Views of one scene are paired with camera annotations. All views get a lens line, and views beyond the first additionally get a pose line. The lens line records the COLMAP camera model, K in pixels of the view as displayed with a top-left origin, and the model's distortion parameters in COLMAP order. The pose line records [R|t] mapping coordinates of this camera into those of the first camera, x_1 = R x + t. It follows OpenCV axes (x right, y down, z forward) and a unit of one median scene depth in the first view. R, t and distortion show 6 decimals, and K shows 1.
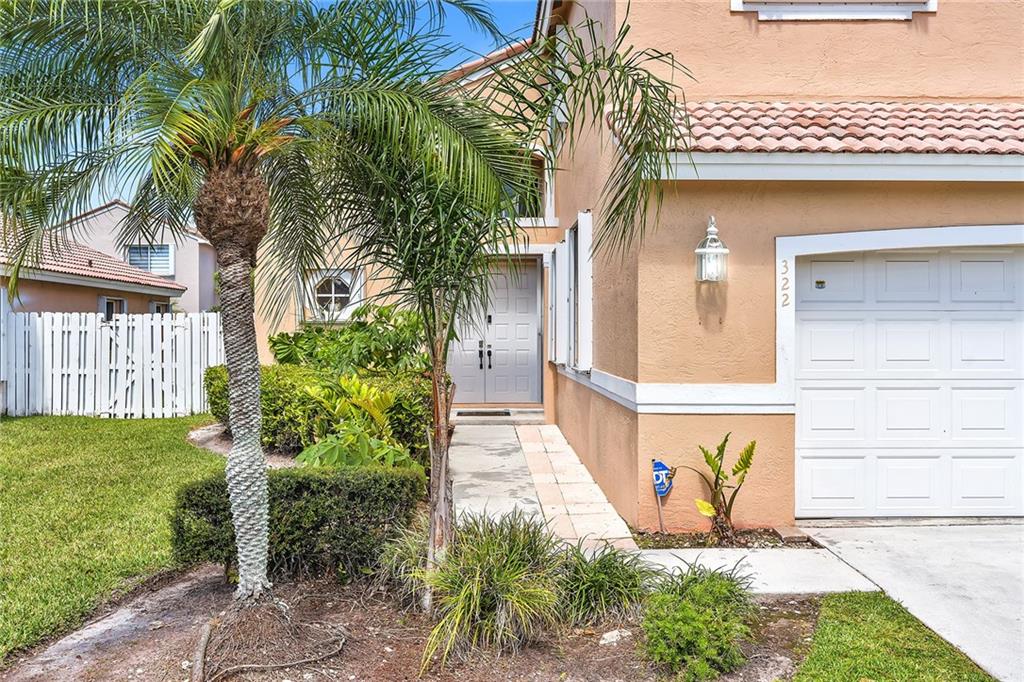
lens RADIAL K [[968.4, 0, 511.6], [0, 968.4, 339.5], [0, 0, 1]] dist [0.020366, 0.000000]
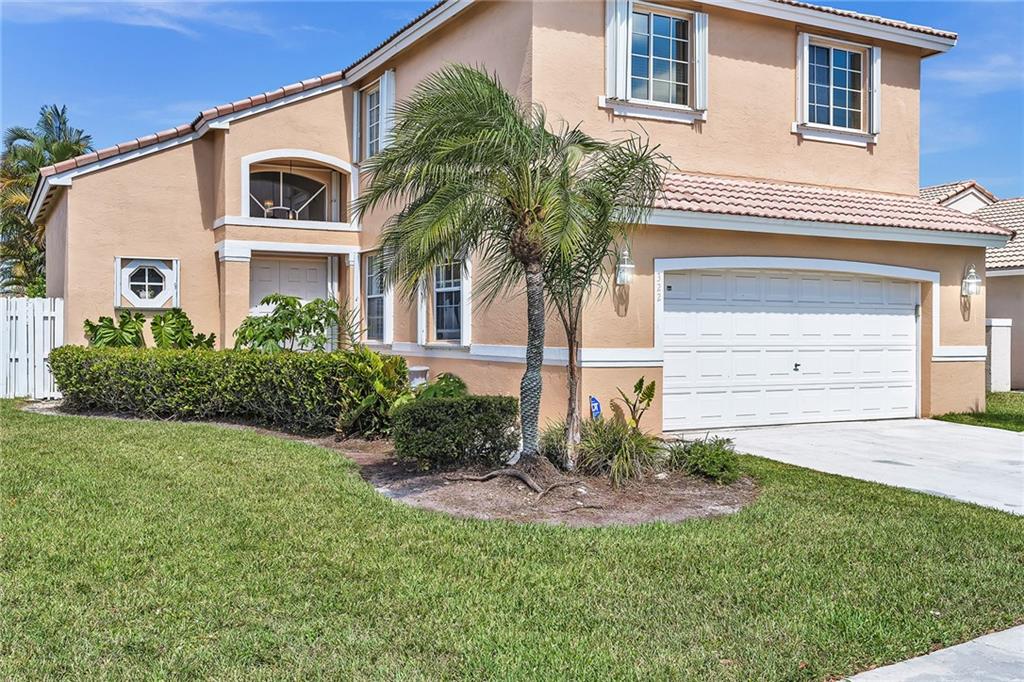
lens RADIAL K [[997.2, 0, 512.3], [0, 997.2, 339.7], [0, 0, 1]] dist [0.002468, 0.000000]
pose [[0.894741, 0.000384, 0.446586, -0.665930], [-0.002658, 0.999986, 0.004466, 0.023748], [-0.446578, -0.005183, 0.894730, -0.383404]]
